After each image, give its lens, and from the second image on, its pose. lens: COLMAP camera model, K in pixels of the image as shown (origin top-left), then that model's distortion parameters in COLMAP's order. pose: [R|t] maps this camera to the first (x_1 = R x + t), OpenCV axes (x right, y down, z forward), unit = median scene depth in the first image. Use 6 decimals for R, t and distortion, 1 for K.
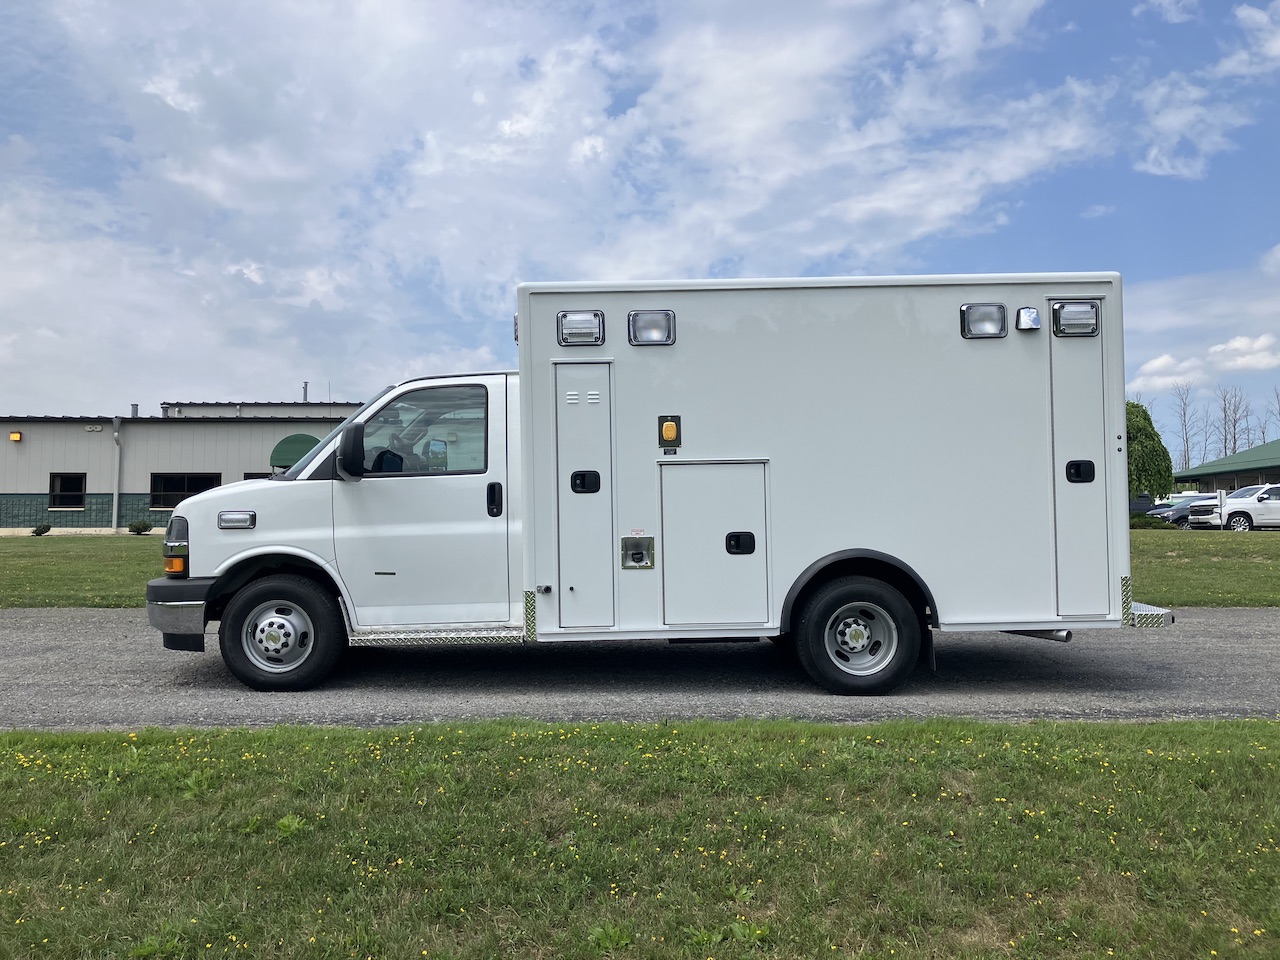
lens RADIAL K [[1122.8, 0, 640.0], [0, 1122.8, 480.0], [0, 0, 1]] dist [0.029405, -0.075291]
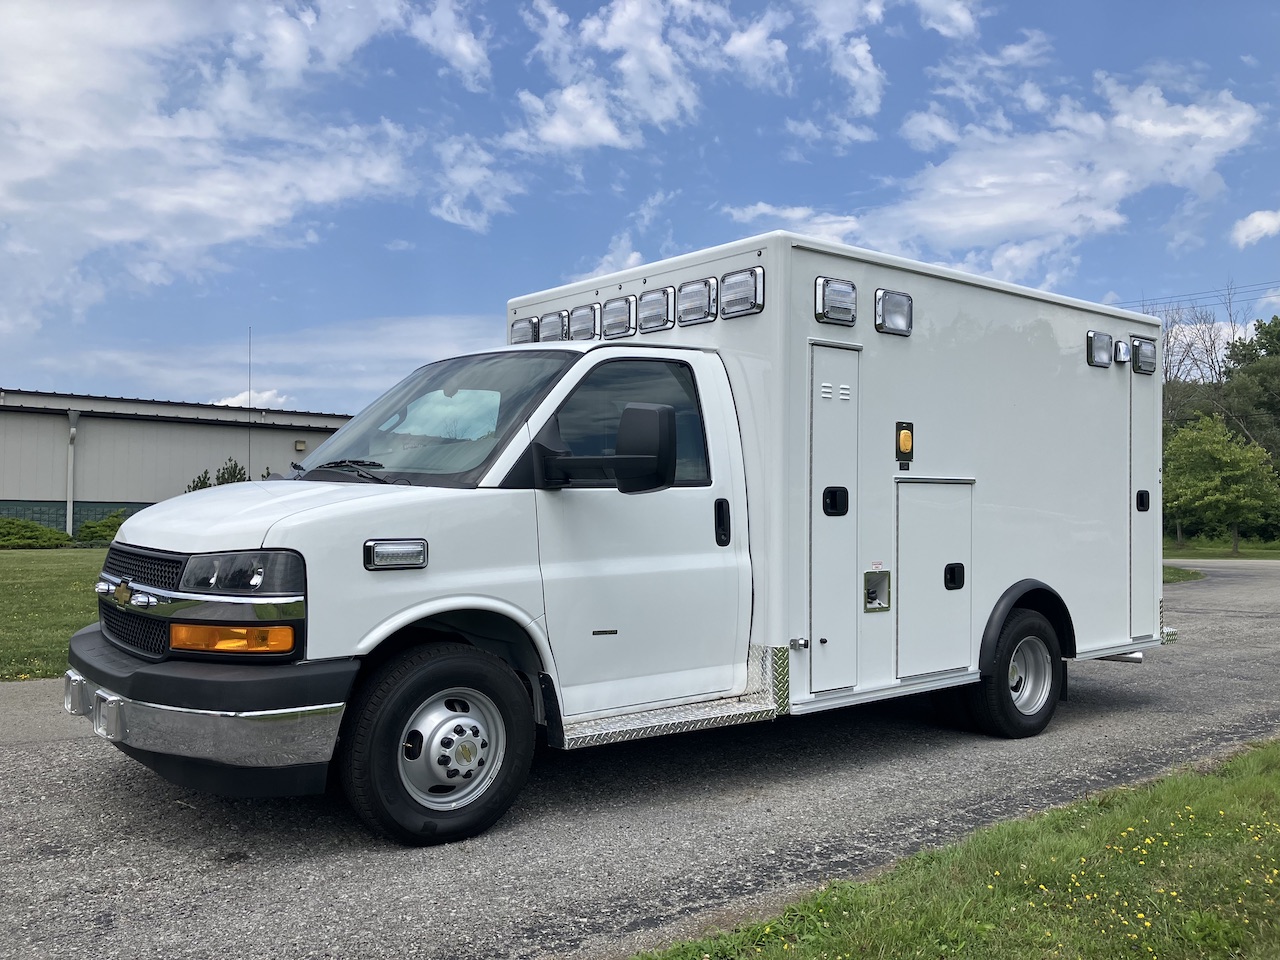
lens RADIAL K [[1066.6, 0, 646.6], [0, 1066.6, 484.3], [0, 0, 1]] dist [0.013533, -0.010367]
pose [[0.781816, 0.031506, 0.622712, -0.591424], [-0.029395, 0.999474, -0.013662, 0.004097], [-0.622816, -0.007623, 0.782331, 0.495187]]
